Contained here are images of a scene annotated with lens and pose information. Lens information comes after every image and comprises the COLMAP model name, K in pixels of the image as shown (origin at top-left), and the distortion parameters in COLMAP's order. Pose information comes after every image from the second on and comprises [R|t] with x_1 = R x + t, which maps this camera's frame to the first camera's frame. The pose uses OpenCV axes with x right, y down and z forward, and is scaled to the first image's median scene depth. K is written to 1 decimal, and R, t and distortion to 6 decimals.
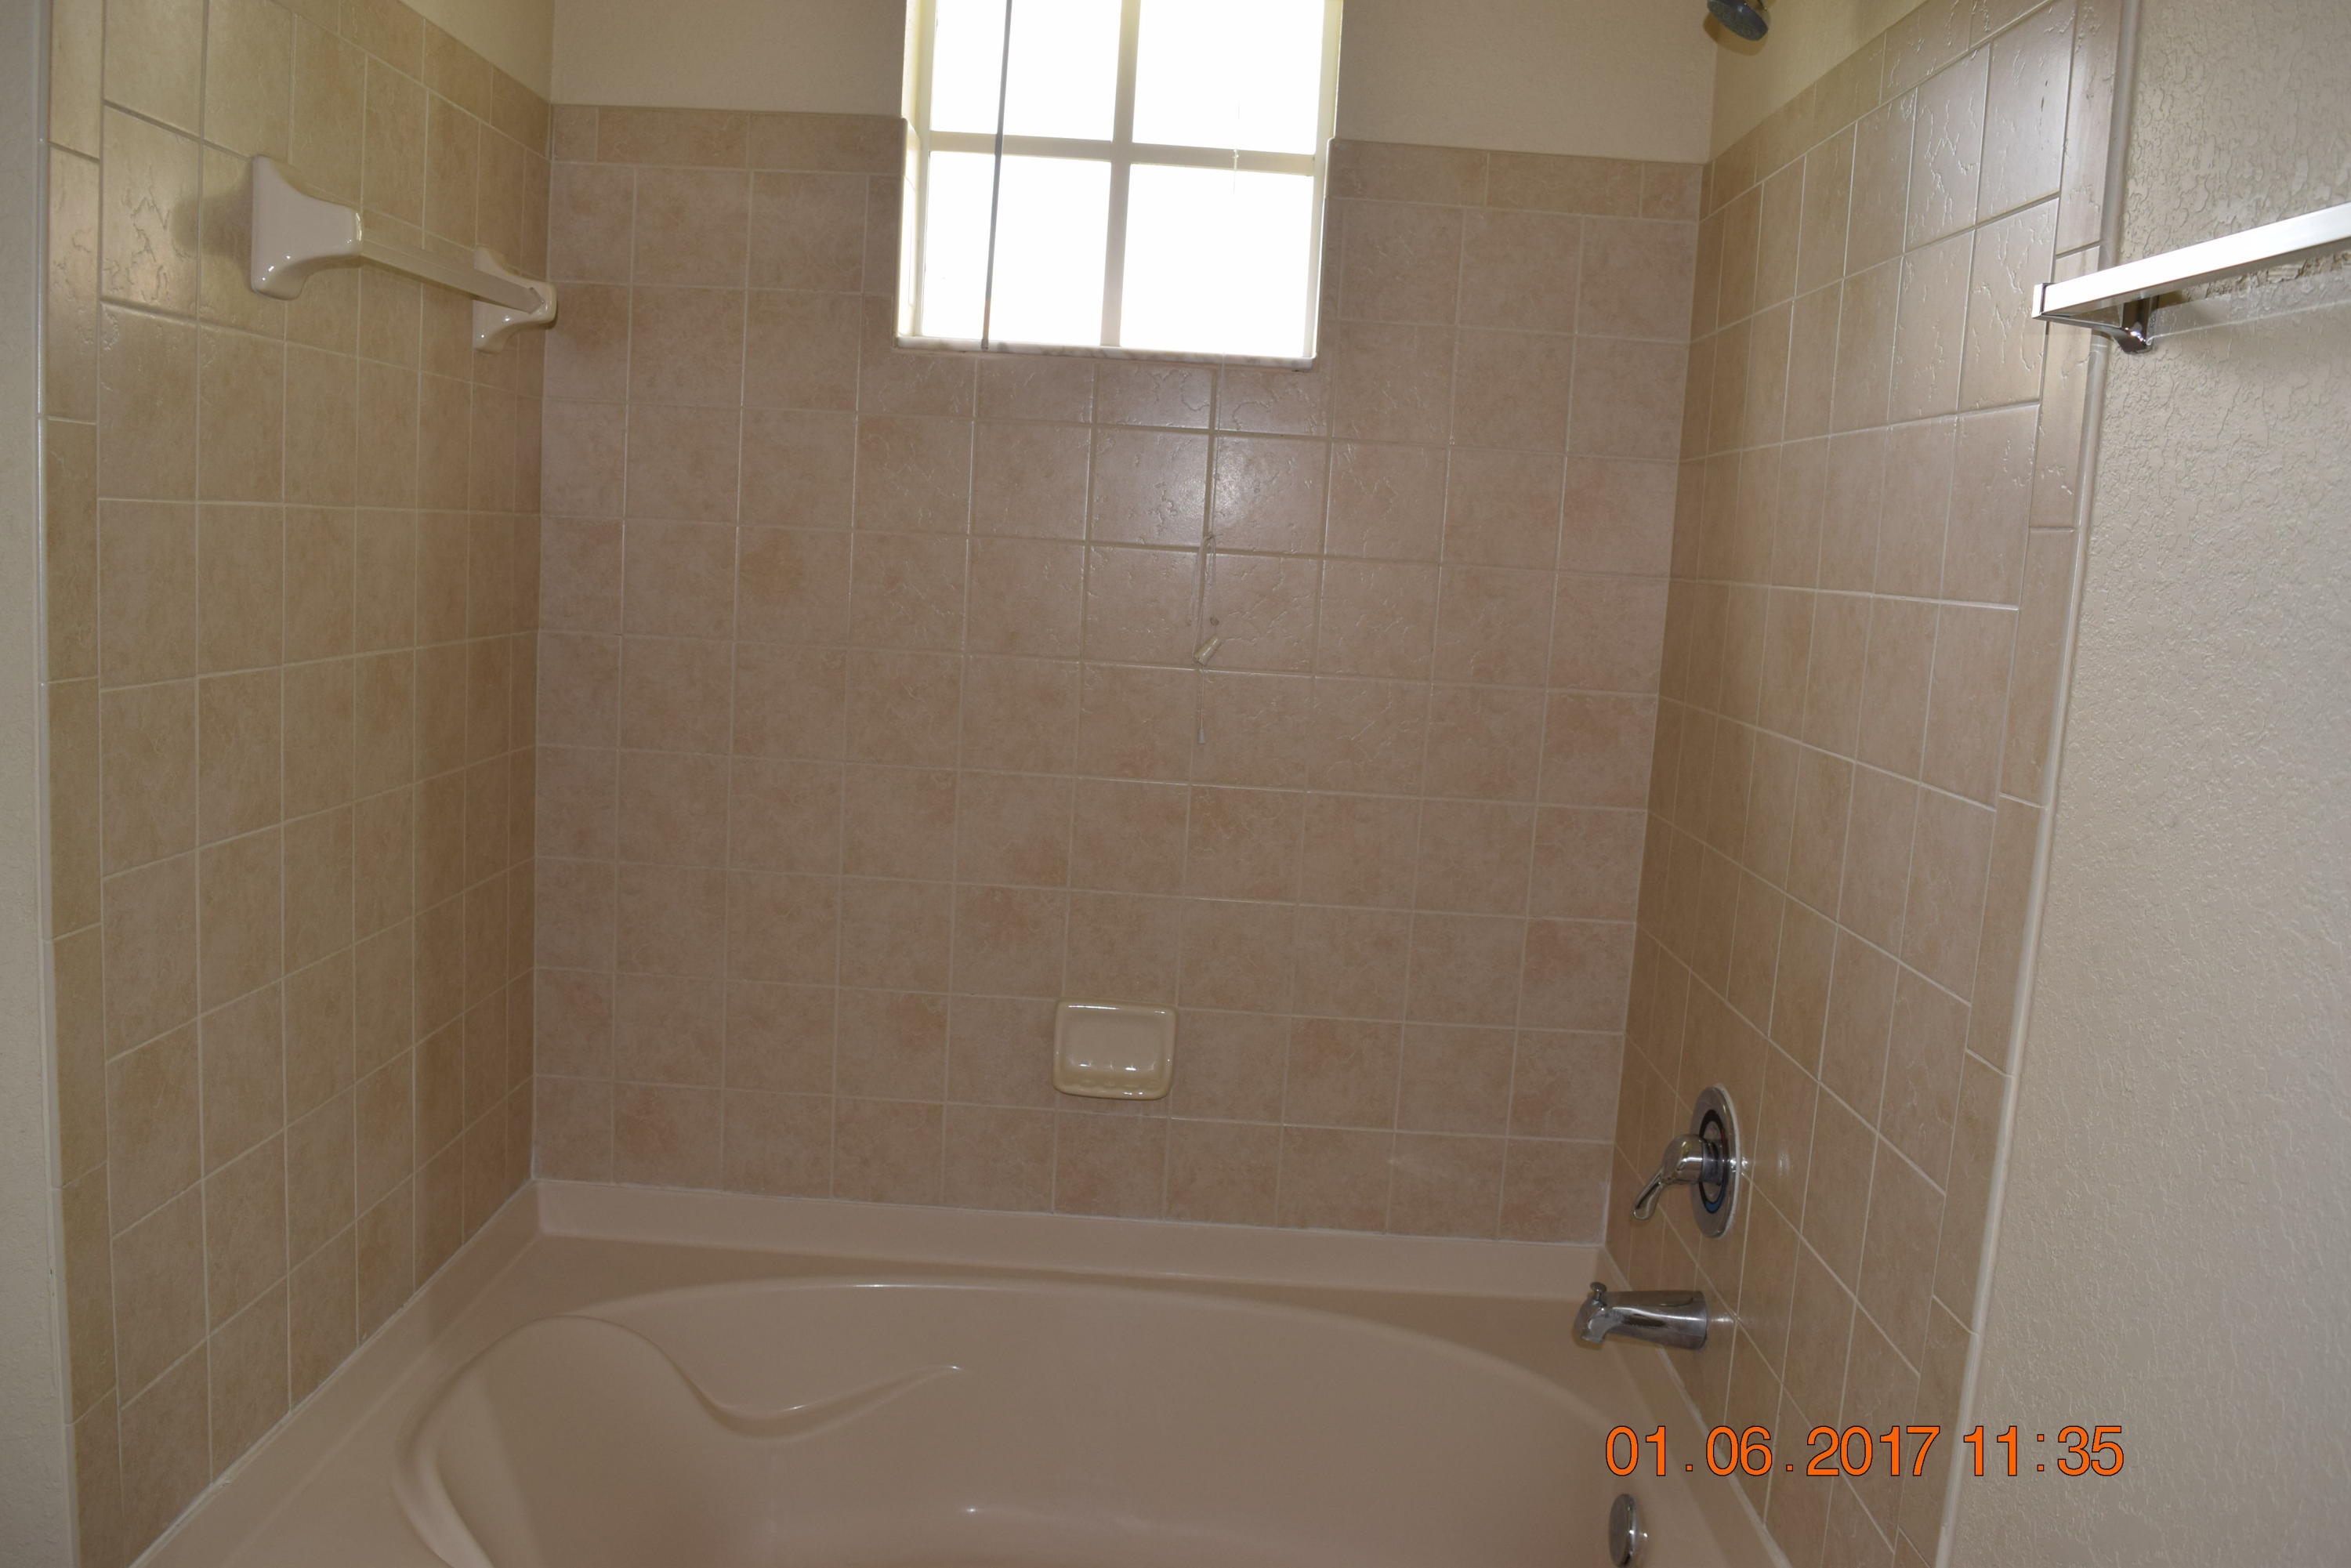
lens RADIAL K [[1835.9, 0, 1175.5], [0, 1835.9, 784.0], [0, 0, 1]] dist [-0.102503, 0.029172]
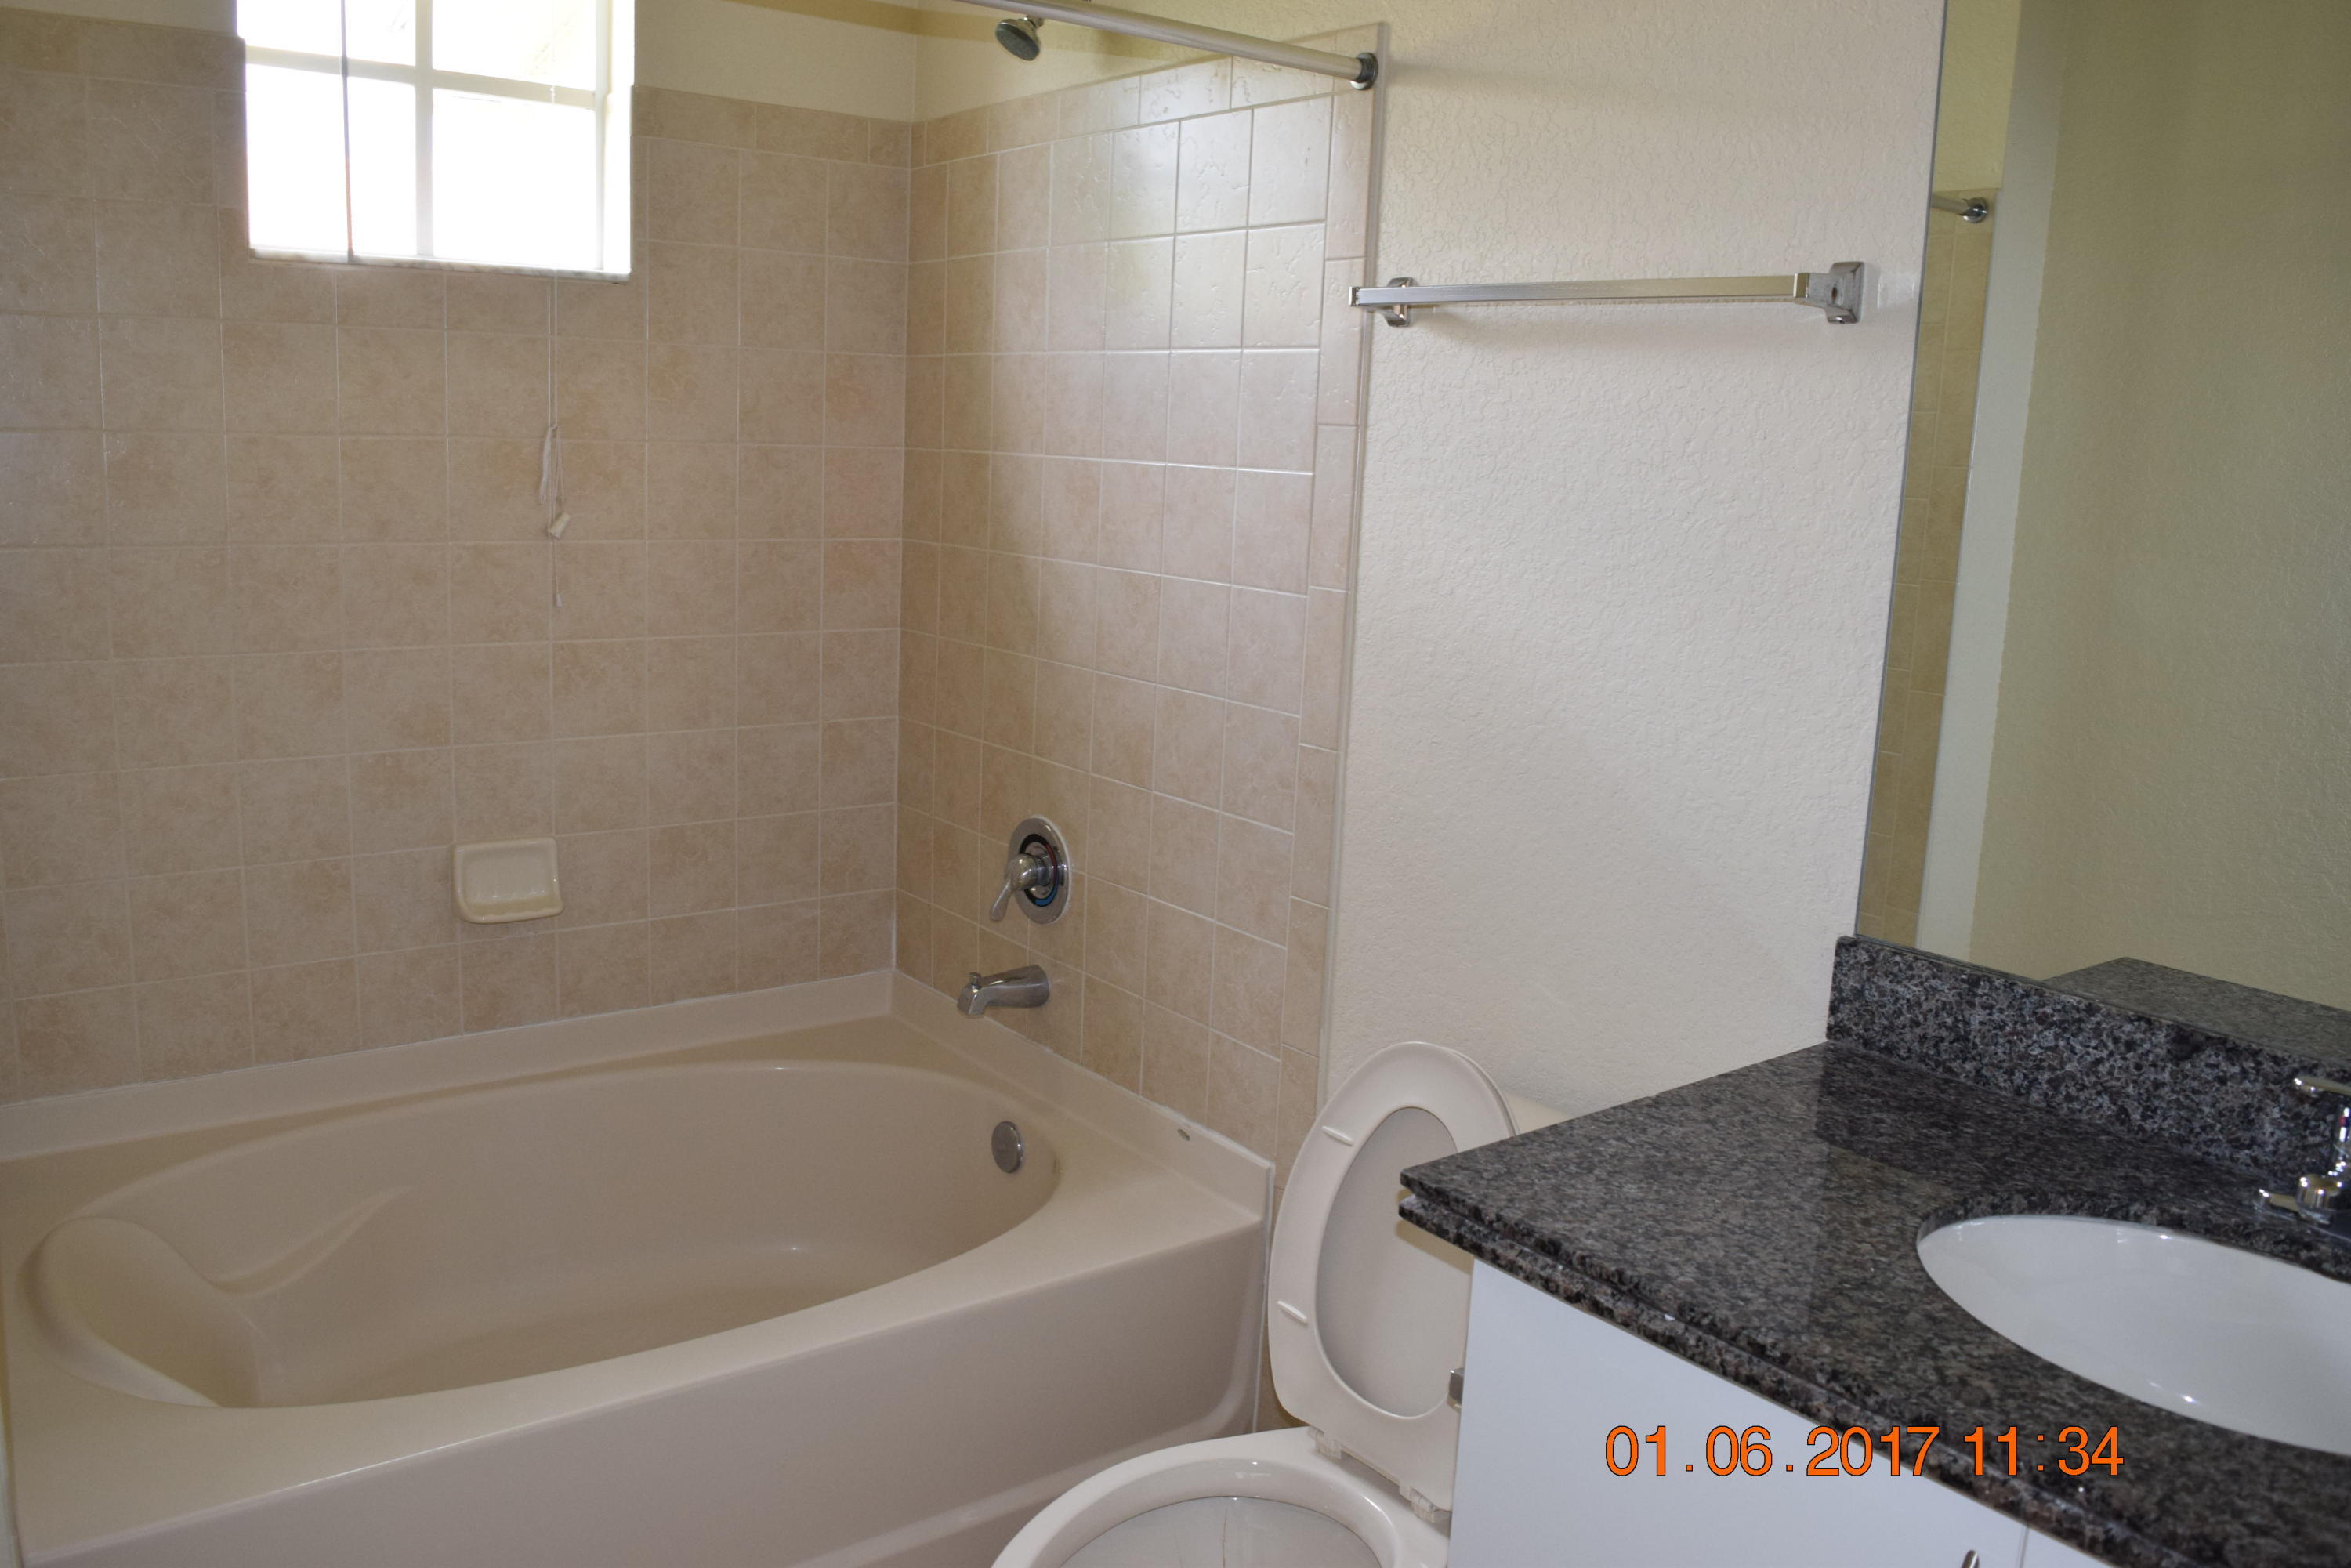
lens RADIAL K [[1835.9, 0, 1175.5], [0, 1835.9, 784.0], [0, 0, 1]] dist [-0.102503, 0.029172]
pose [[0.788268, -0.140080, 0.599176, -0.379819], [0.084936, 0.989192, 0.119520, -0.014901], [-0.609442, -0.043322, 0.791646, -0.151250]]
